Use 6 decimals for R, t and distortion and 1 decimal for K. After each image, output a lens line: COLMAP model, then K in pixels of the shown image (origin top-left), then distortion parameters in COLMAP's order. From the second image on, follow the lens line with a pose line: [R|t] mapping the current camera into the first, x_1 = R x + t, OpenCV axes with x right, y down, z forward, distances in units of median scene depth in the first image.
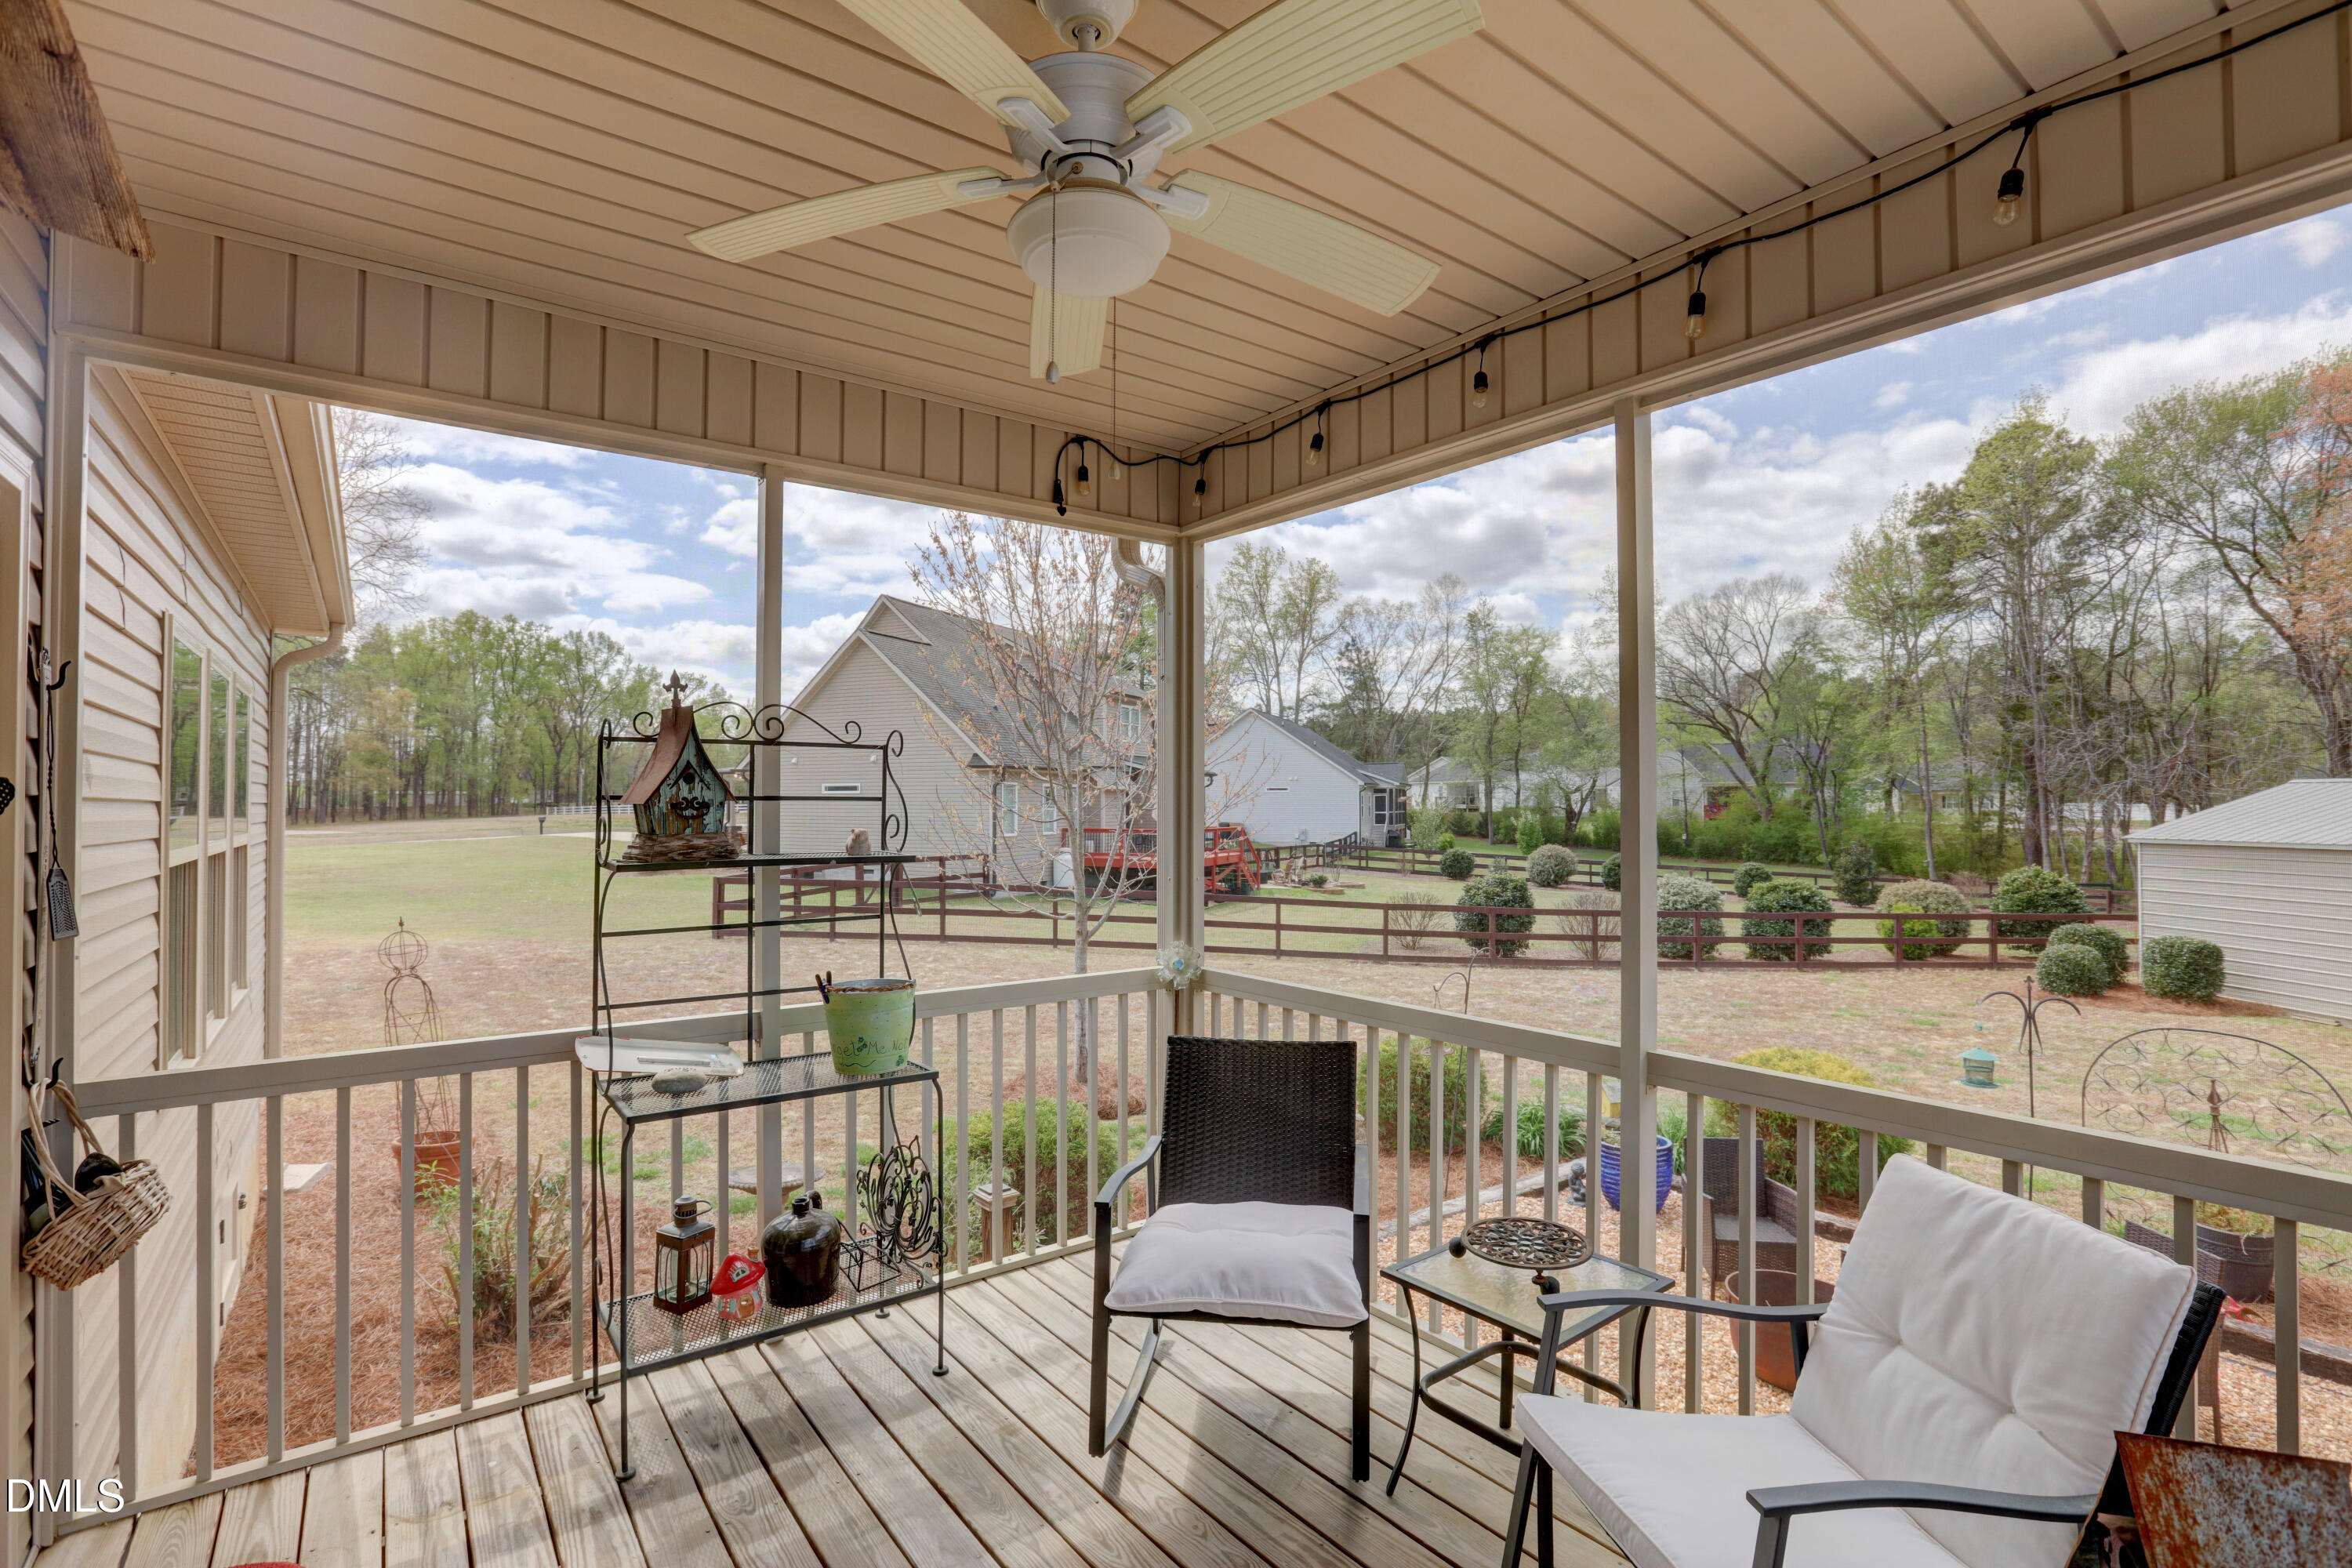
lens RADIAL K [[1088.7, 0, 1182.4], [0, 1088.7, 784.6], [0, 0, 1]] dist [-0.047347, 0.016477]
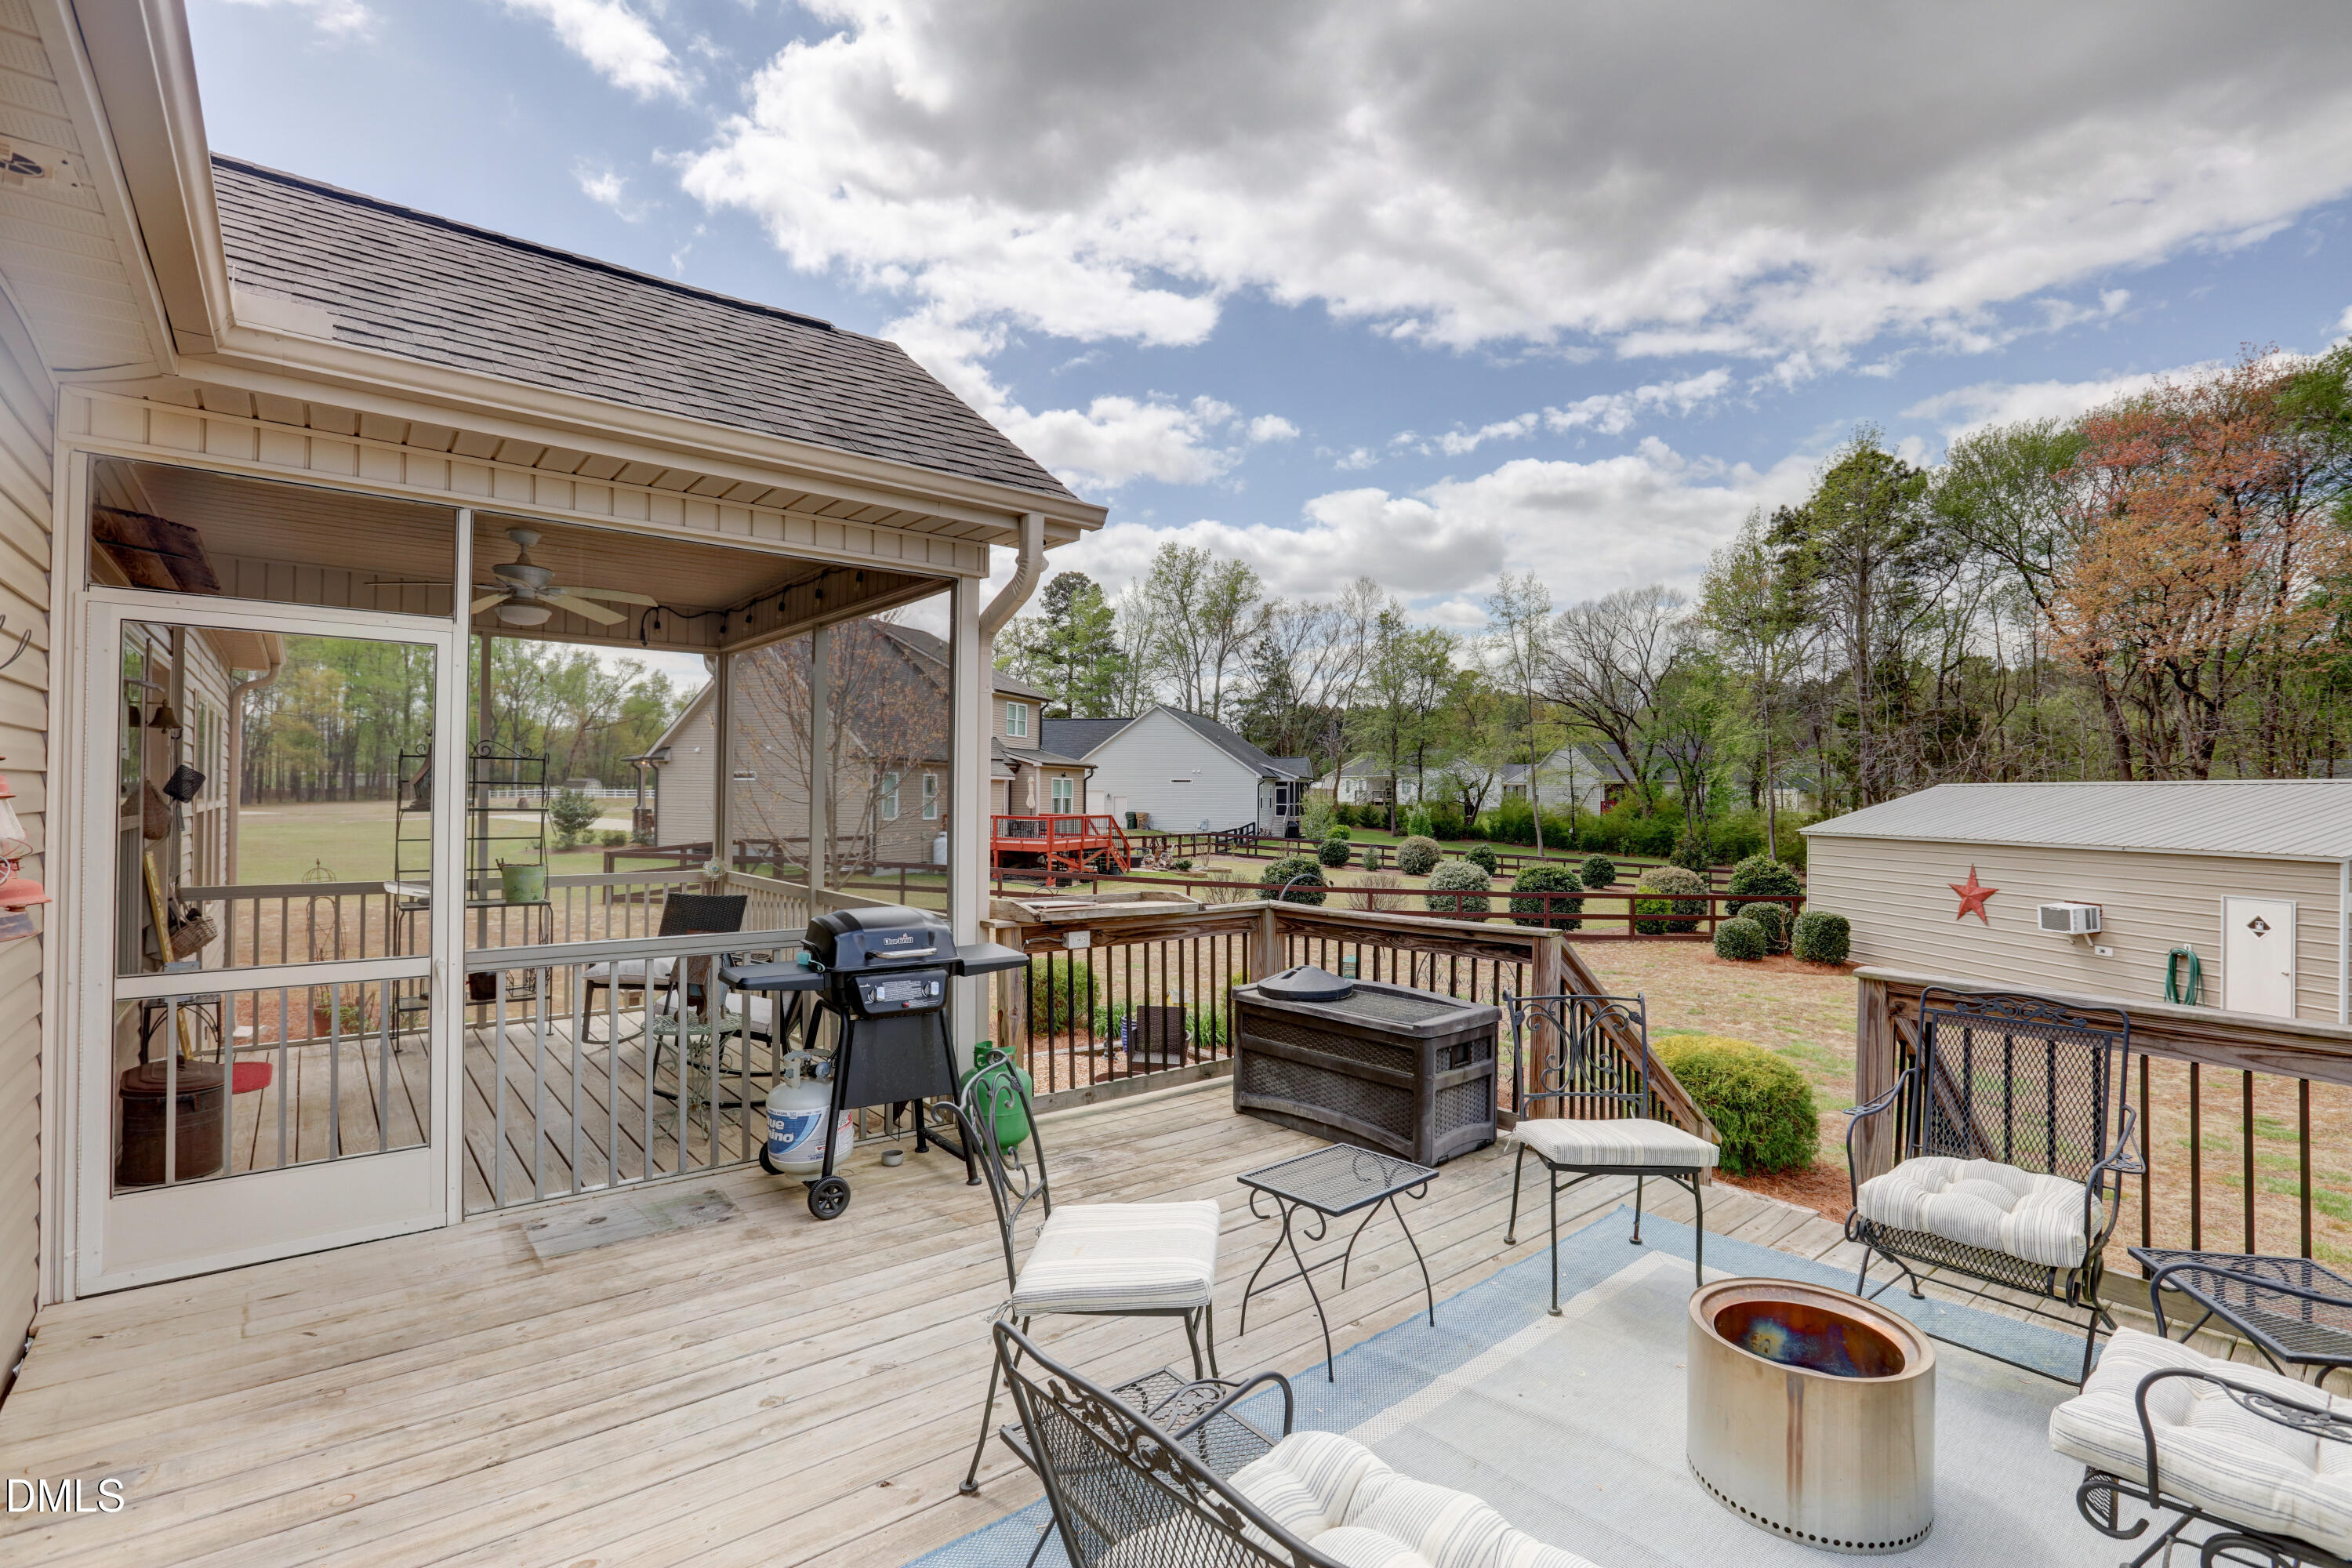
lens RADIAL K [[1088.7, 0, 1182.4], [0, 1088.7, 784.6], [0, 0, 1]] dist [-0.047347, 0.016477]
pose [[0.998990, 0.012021, 0.043303, 0.041729], [-0.012371, 0.999893, 0.007829, -0.000774], [-0.043205, -0.008357, 0.999031, -0.054710]]
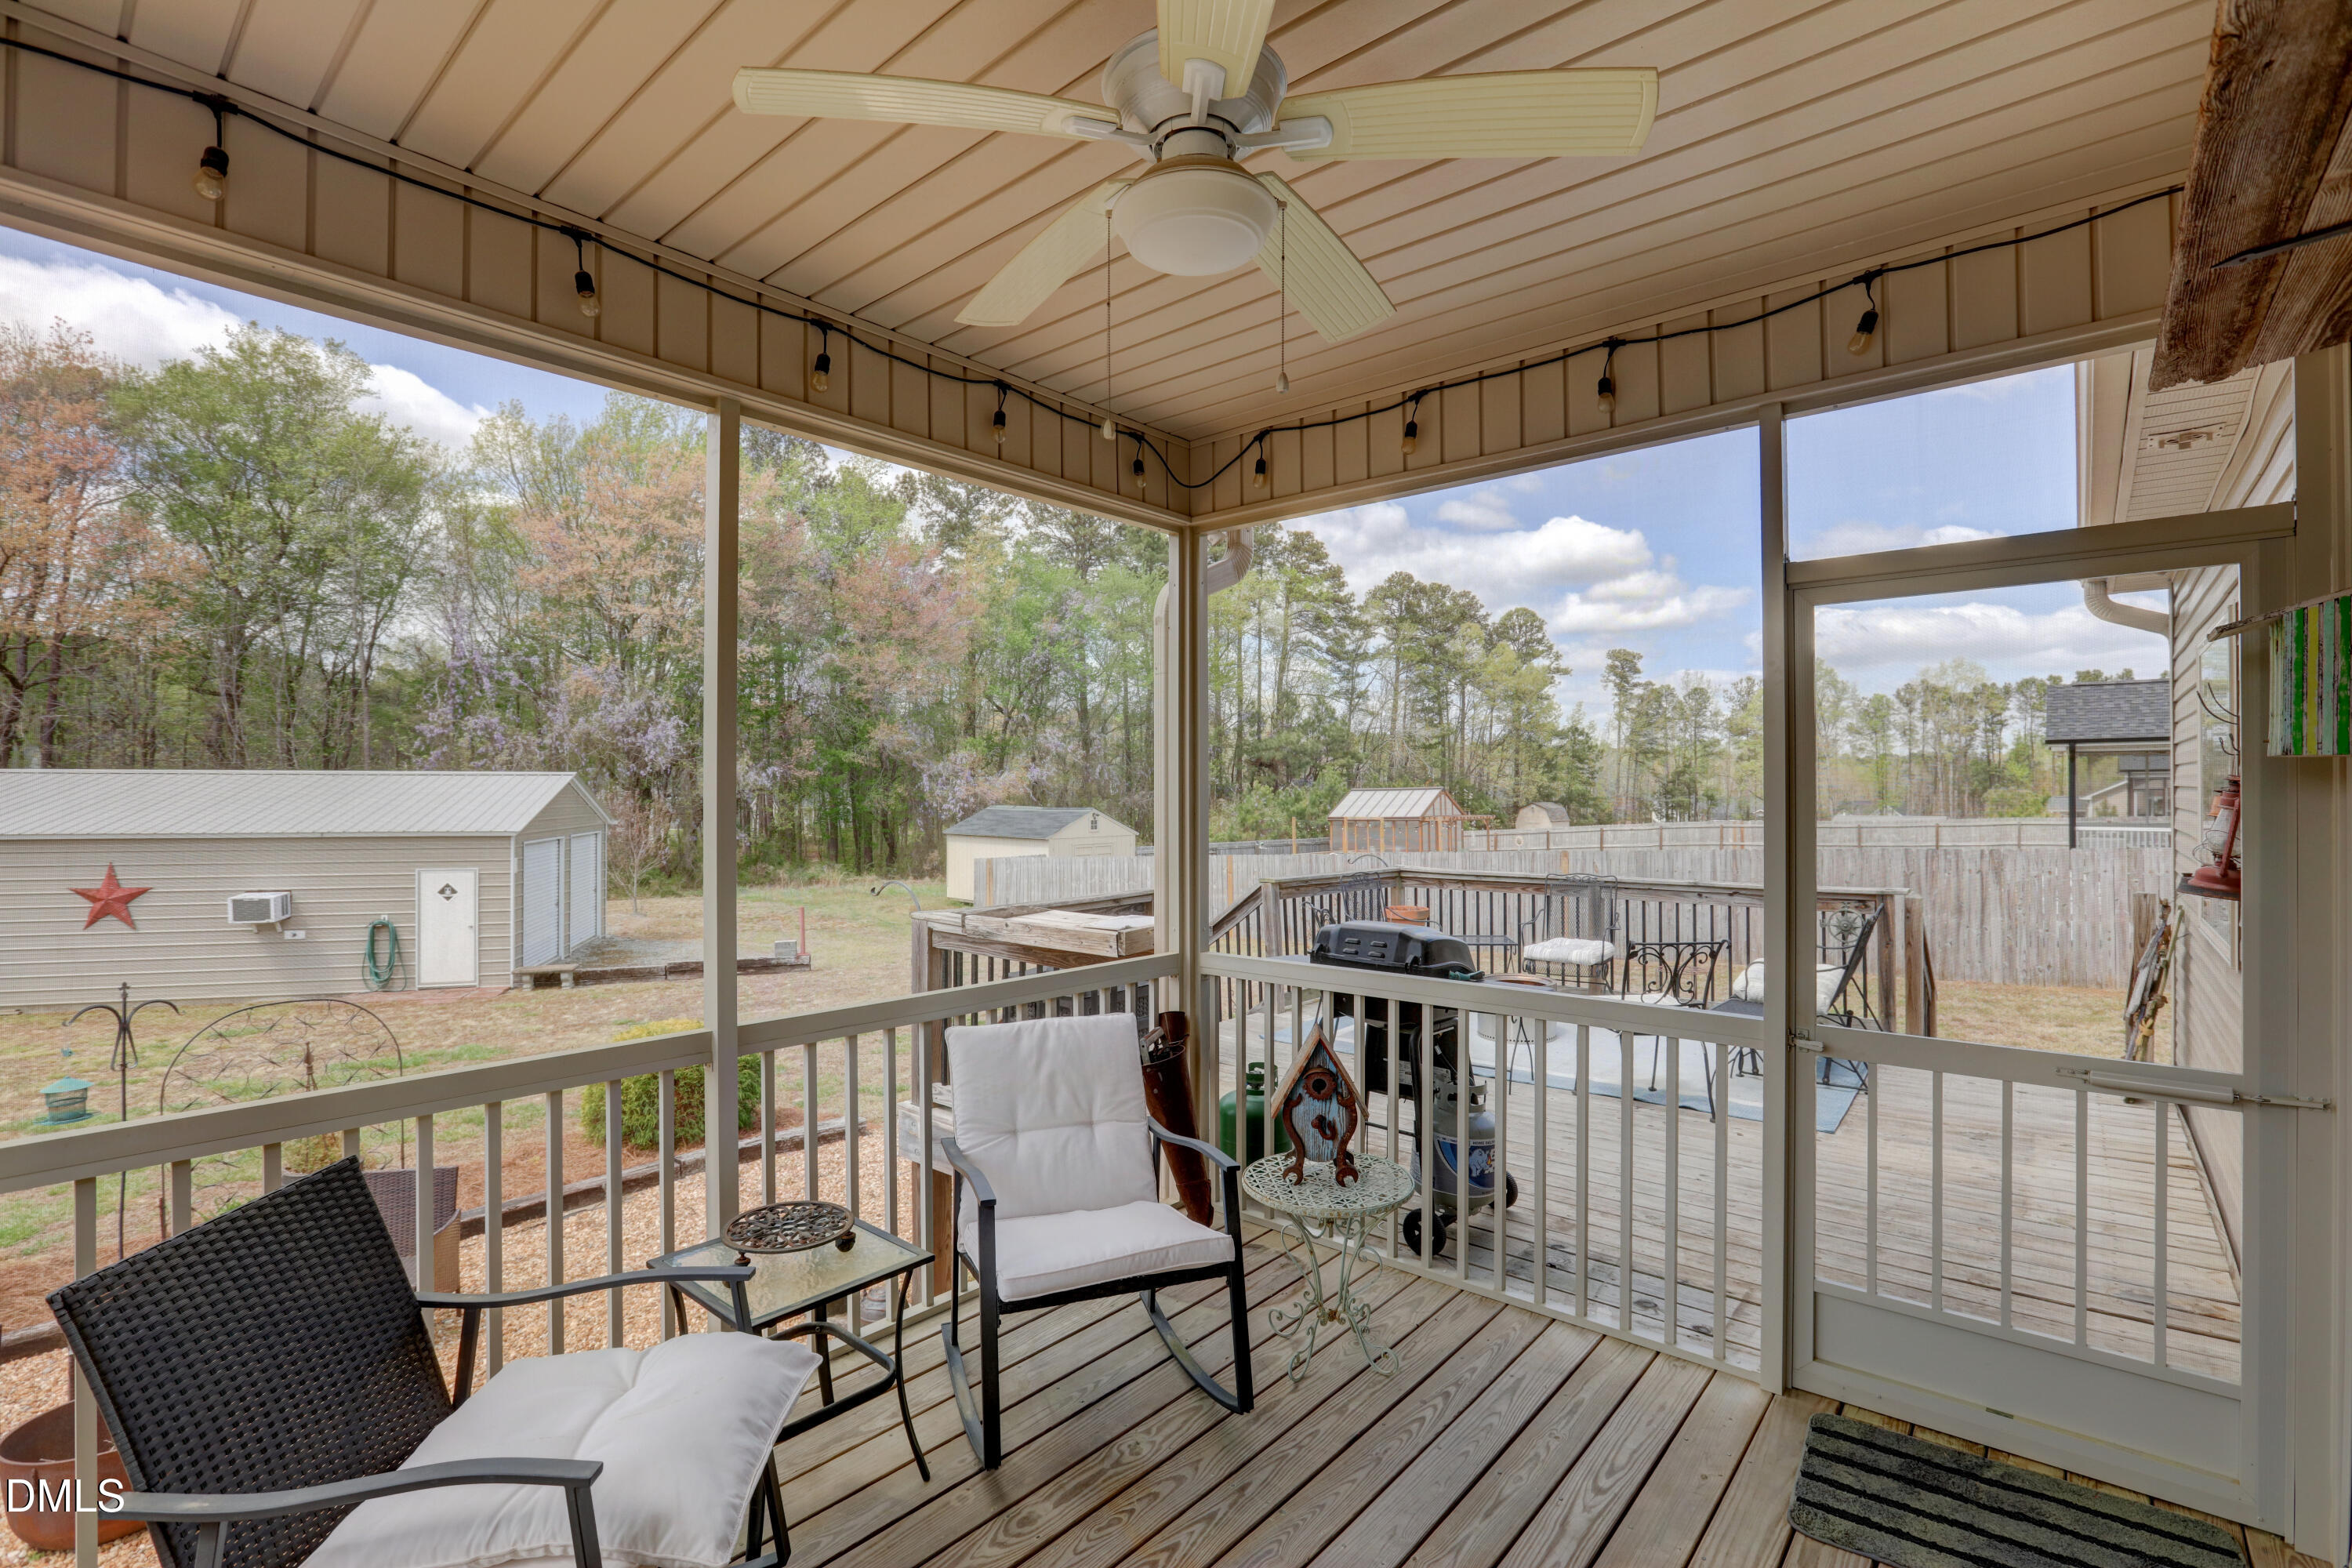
lens RADIAL K [[1073.5, 0, 1176.0], [0, 1073.5, 784.0], [0, 0, 1]] dist [-0.046852, 0.015469]
pose [[-0.211558, 0.010138, 0.977313, -0.026975], [-0.017929, 0.999738, -0.014252, 0.000709], [-0.977201, -0.020537, -0.211321, 0.031467]]
